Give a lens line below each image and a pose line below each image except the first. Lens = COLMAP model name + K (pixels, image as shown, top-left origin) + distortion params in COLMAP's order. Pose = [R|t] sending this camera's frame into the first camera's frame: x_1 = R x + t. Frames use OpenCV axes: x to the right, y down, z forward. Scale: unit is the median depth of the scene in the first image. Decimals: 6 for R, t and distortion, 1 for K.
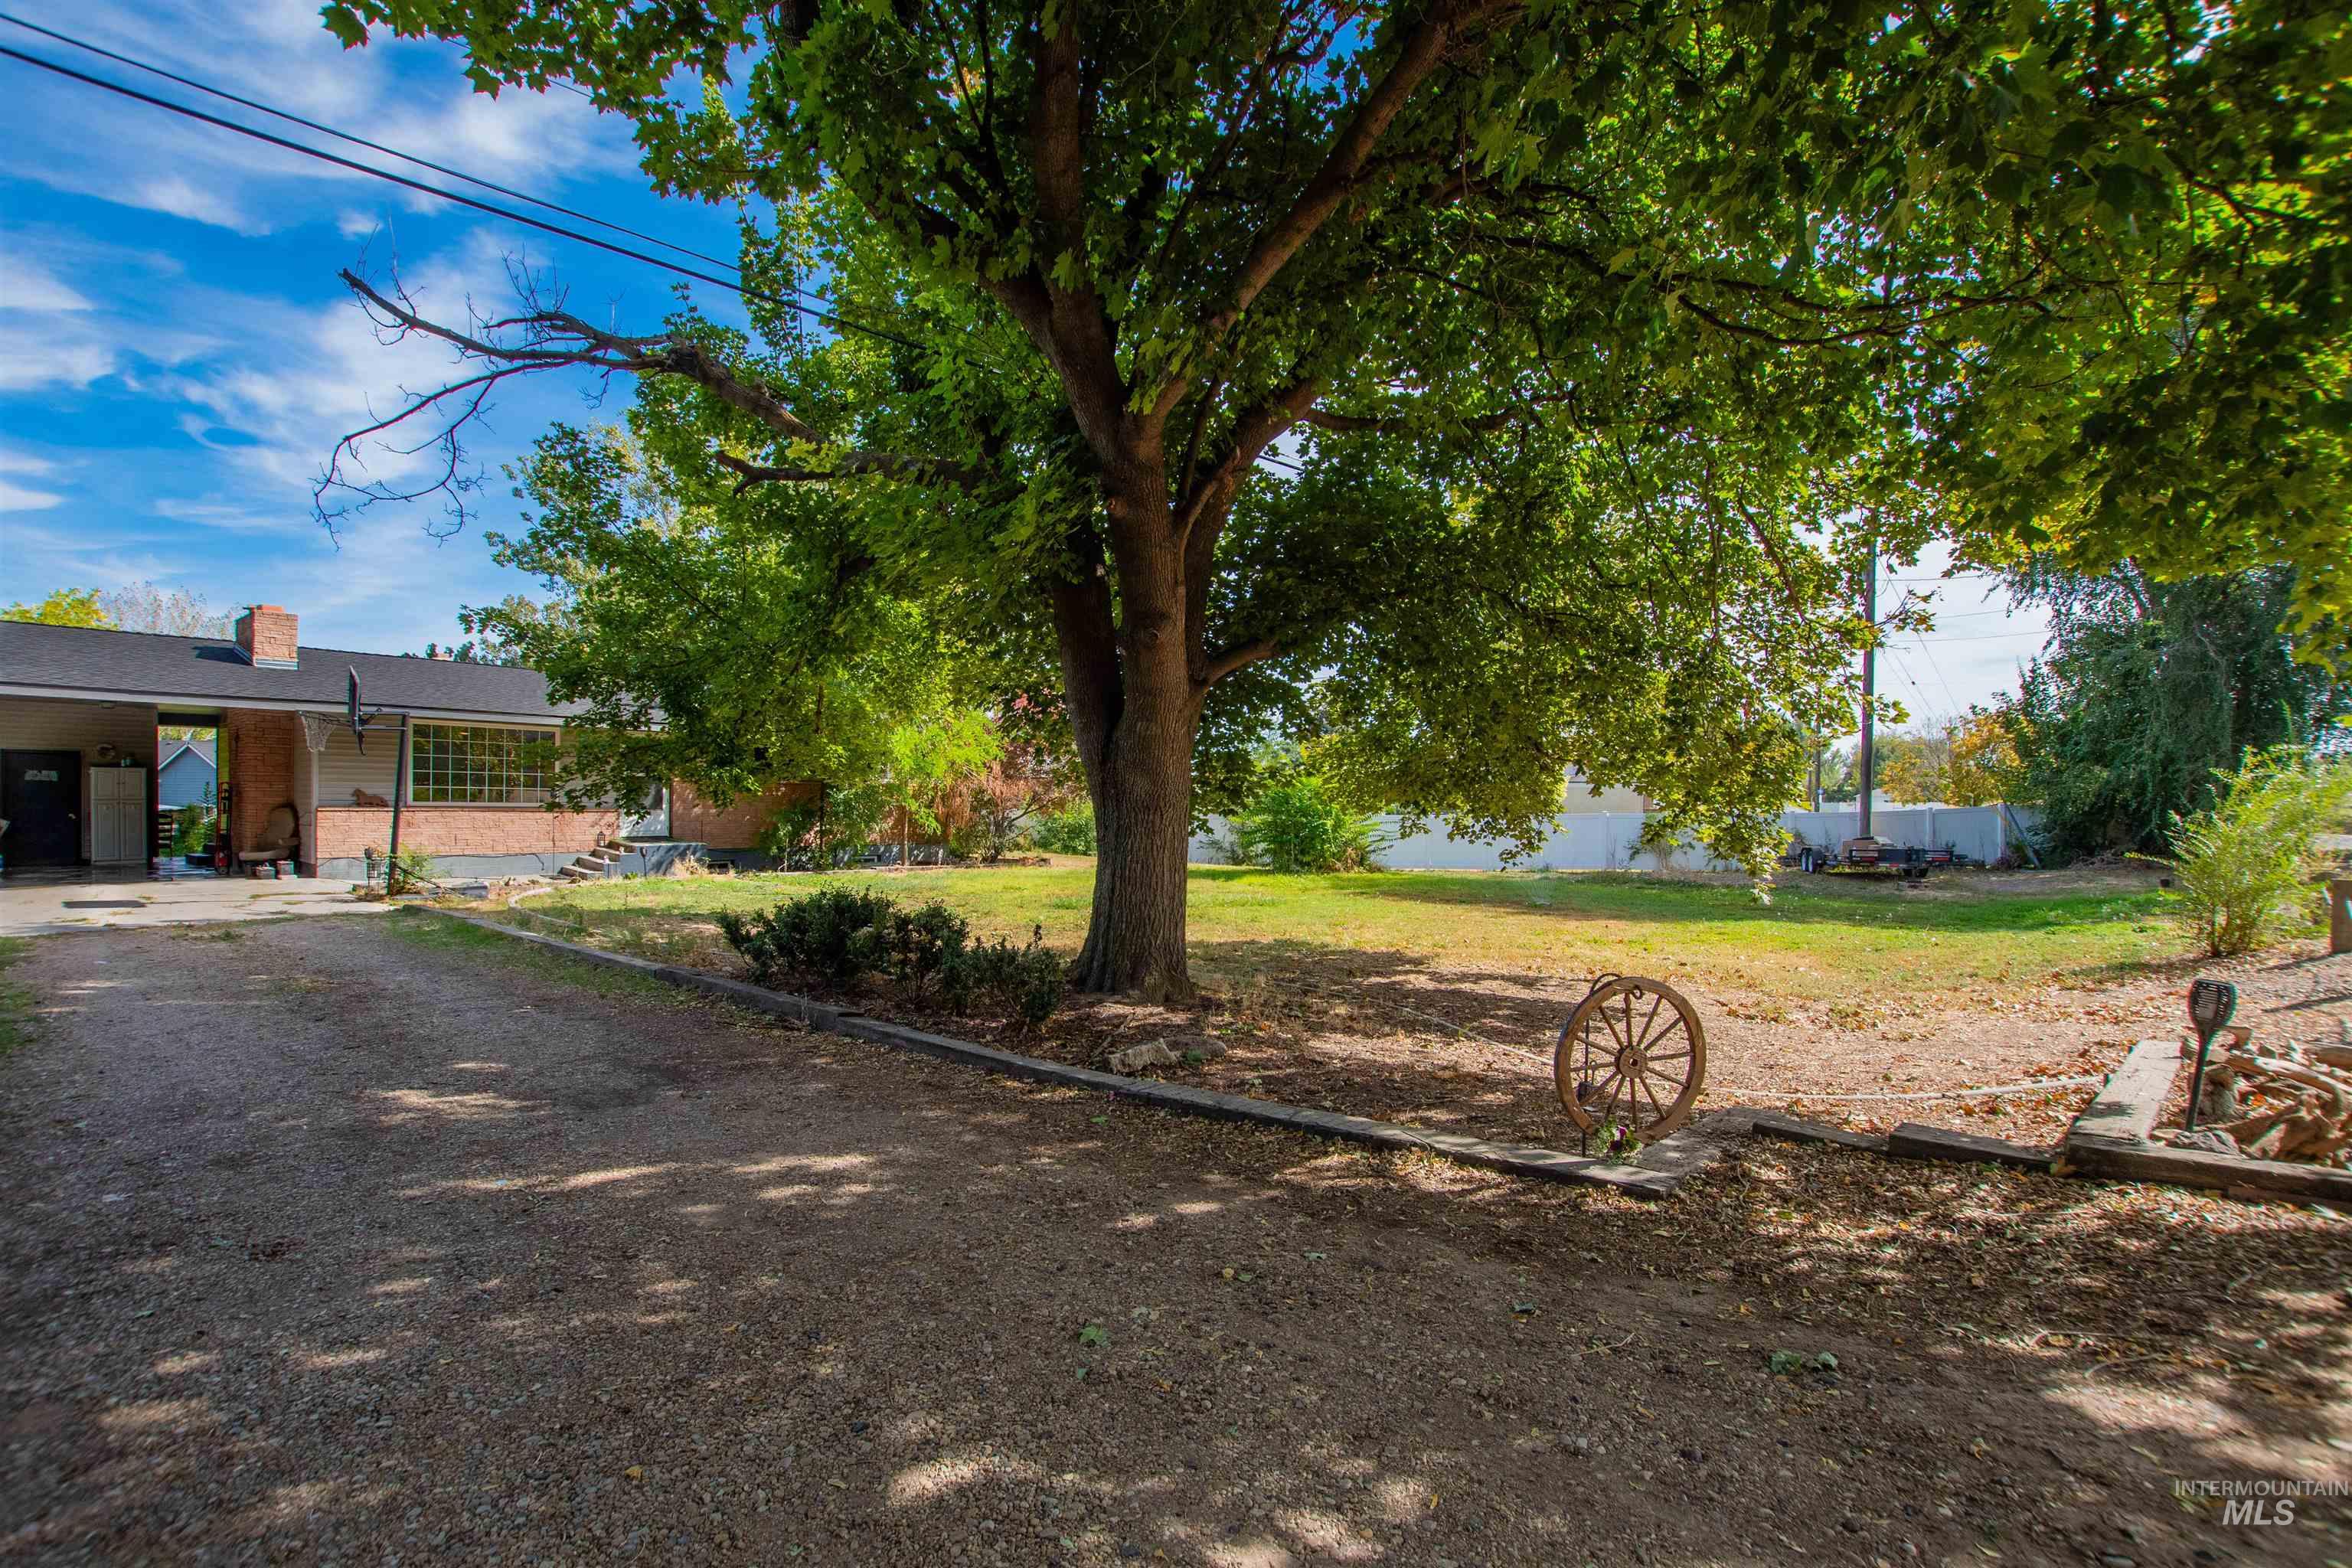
lens RADIAL K [[1023.7, 0, 1174.3], [0, 1023.7, 822.2], [0, 0, 1]] dist [-0.032605, 0.000076]
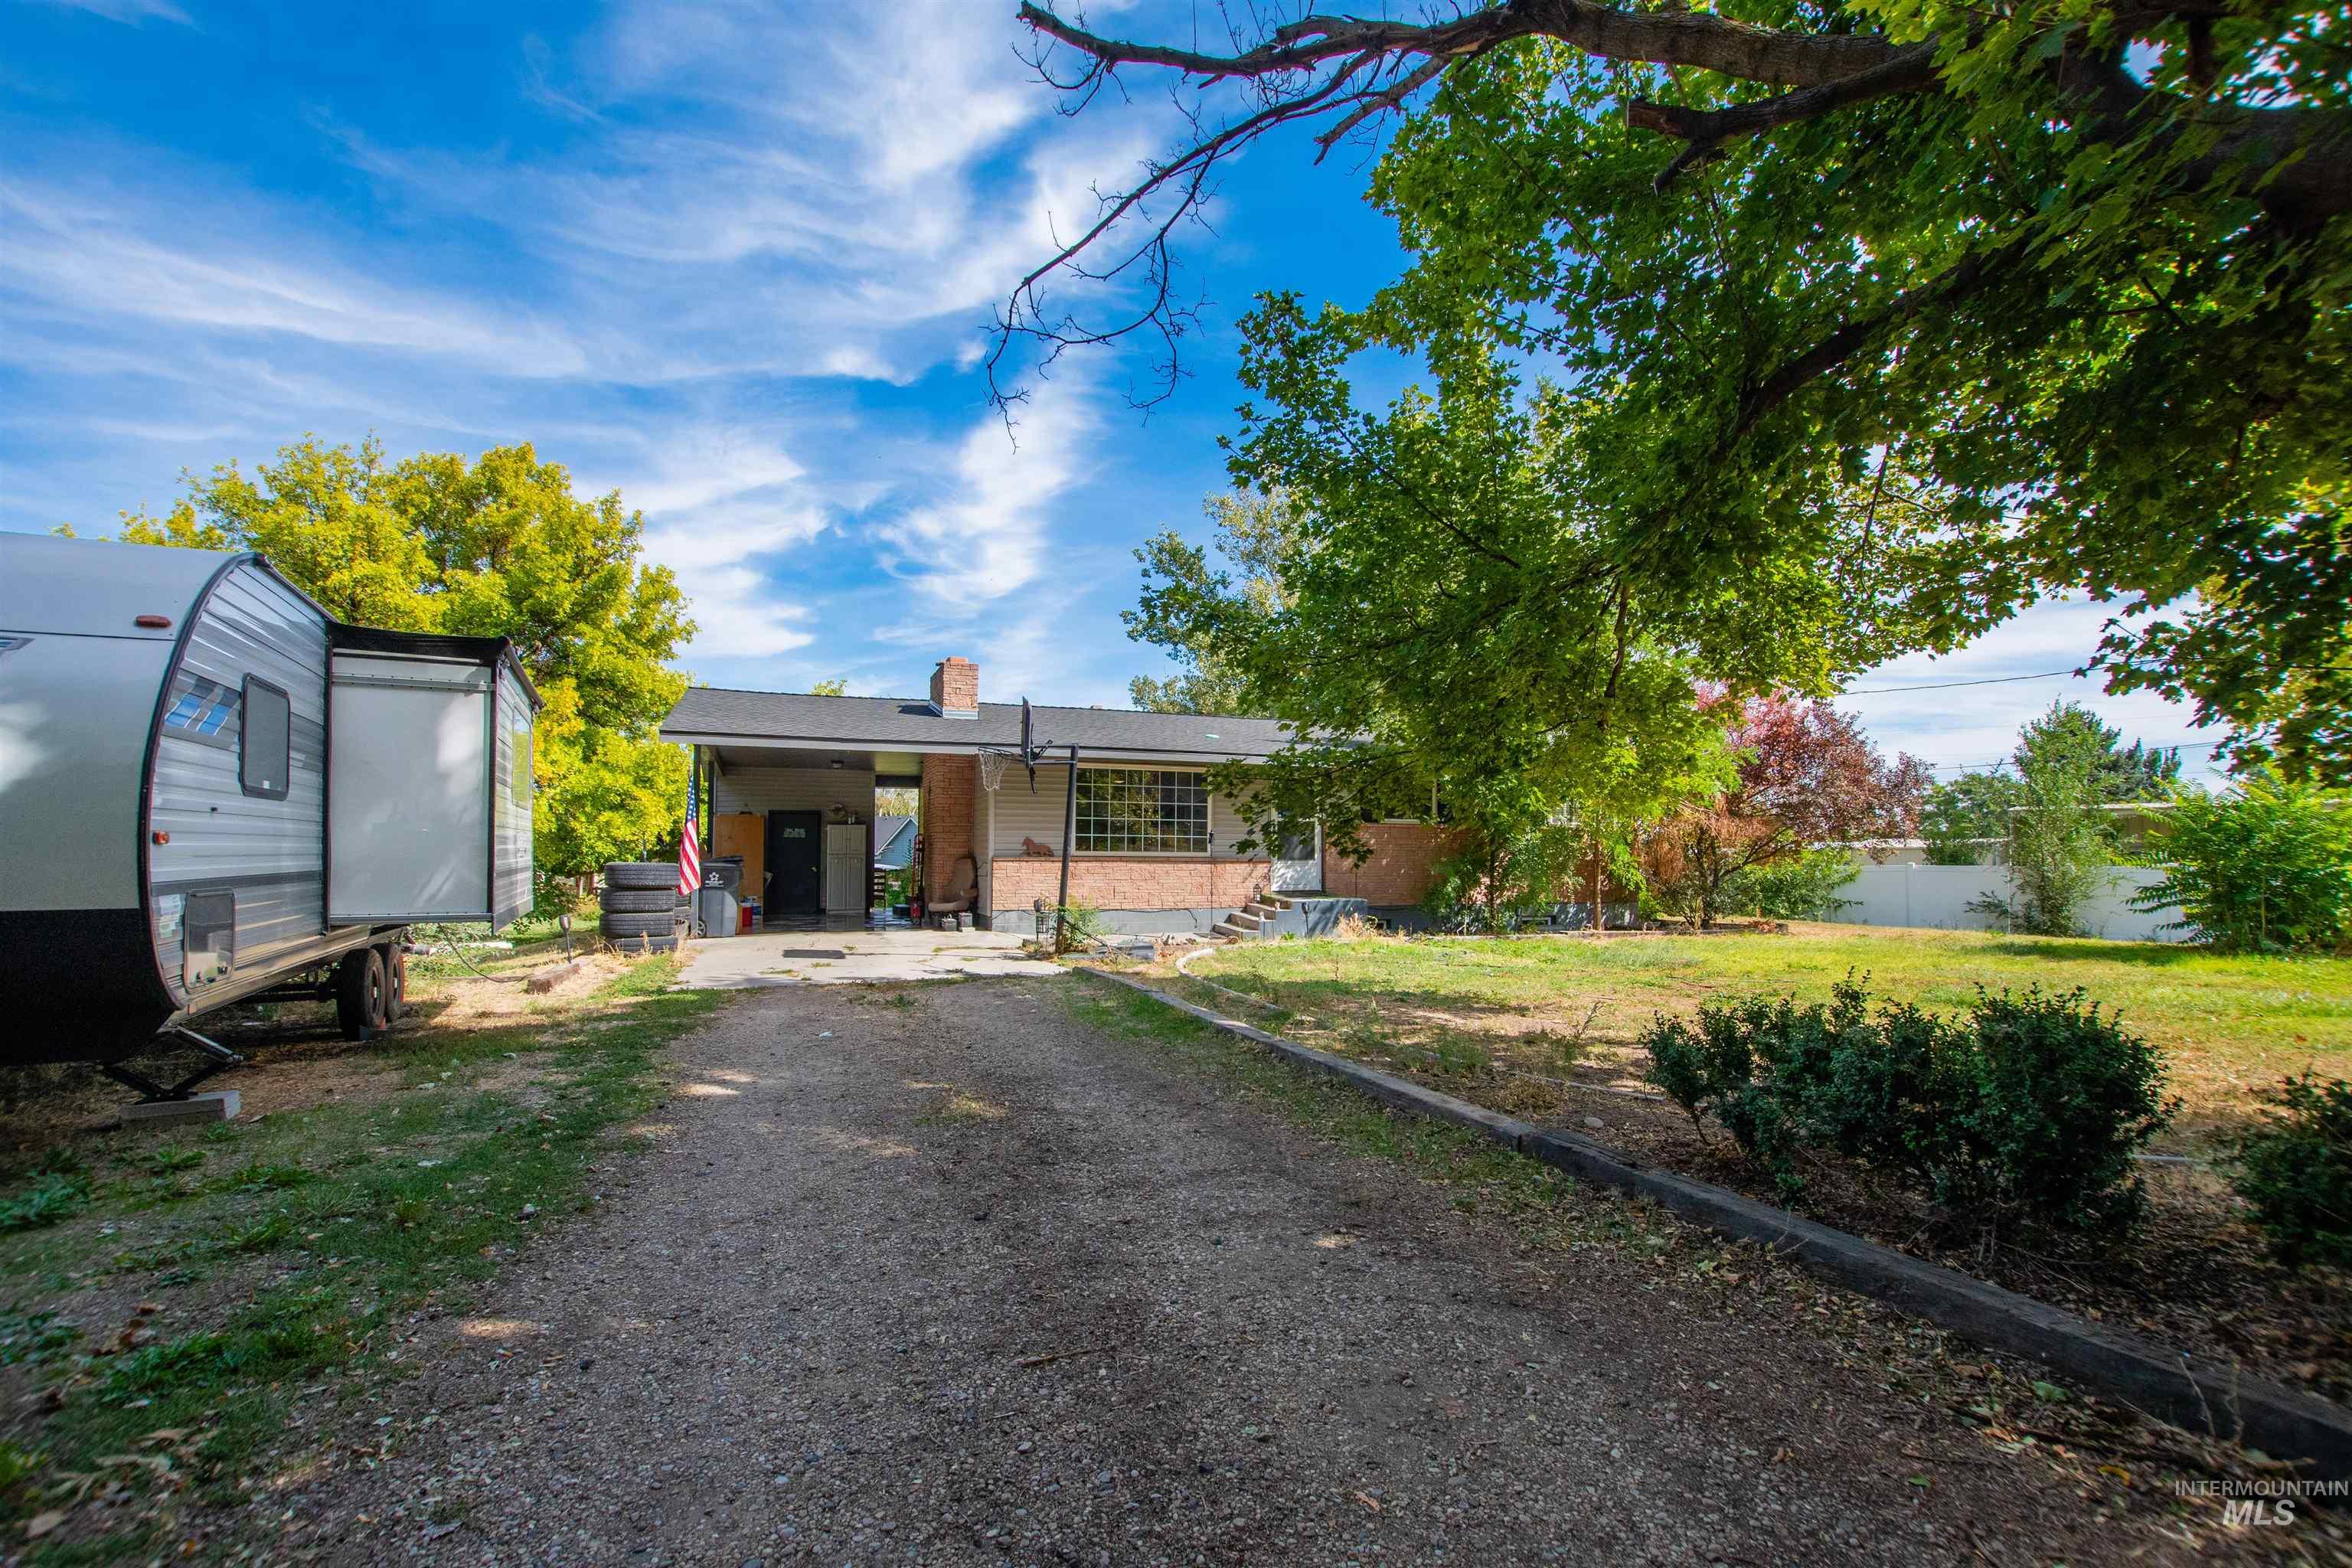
lens RADIAL K [[1023.7, 0, 1174.3], [0, 1023.7, 822.2], [0, 0, 1]] dist [-0.032605, 0.000076]
pose [[0.859472, -0.030853, -0.510251, -0.195847], [-0.000239, 0.998153, -0.060756, 0.010524], [0.511183, 0.052340, 0.857877, 0.232658]]
